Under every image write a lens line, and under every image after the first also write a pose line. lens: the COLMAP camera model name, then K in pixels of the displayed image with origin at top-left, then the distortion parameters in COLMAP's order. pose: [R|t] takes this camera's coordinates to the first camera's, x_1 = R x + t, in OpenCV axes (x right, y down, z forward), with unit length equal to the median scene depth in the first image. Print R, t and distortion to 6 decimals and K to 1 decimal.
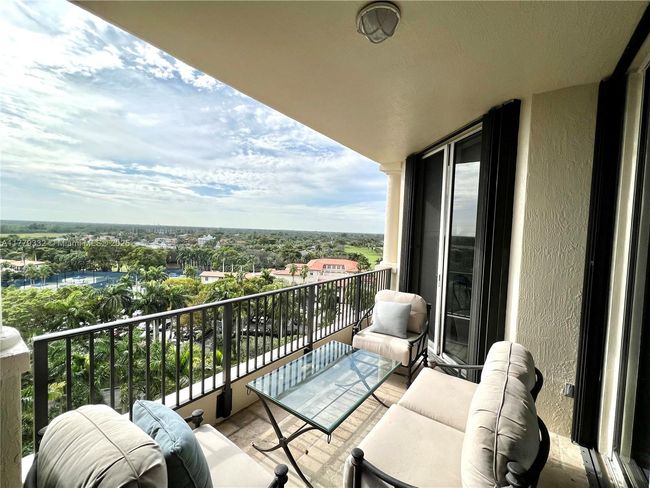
lens RADIAL K [[288.5, 0, 321.3], [0, 288.5, 243.9], [0, 0, 1]] dist [0.002101, 0.000976]
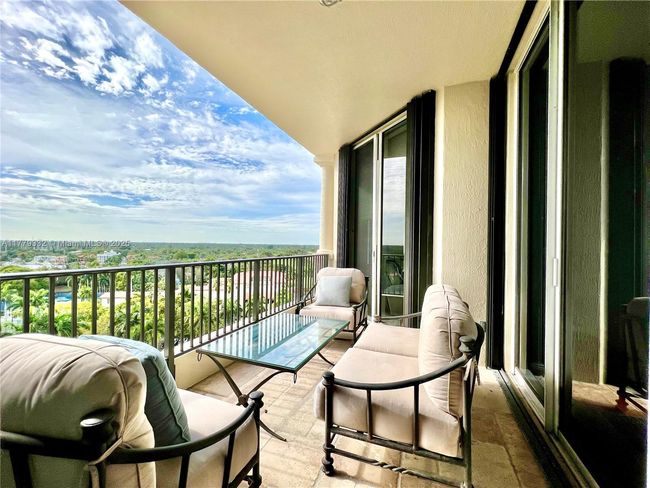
lens RADIAL K [[288.5, 0, 321.3], [0, 288.5, 243.9], [0, 0, 1]] dist [0.002101, 0.000976]
pose [[0.965861, -0.015280, 0.258610, -0.057444], [0.029105, 0.998339, -0.049714, 0.109277], [-0.257421, 0.055543, 0.964702, -0.007900]]
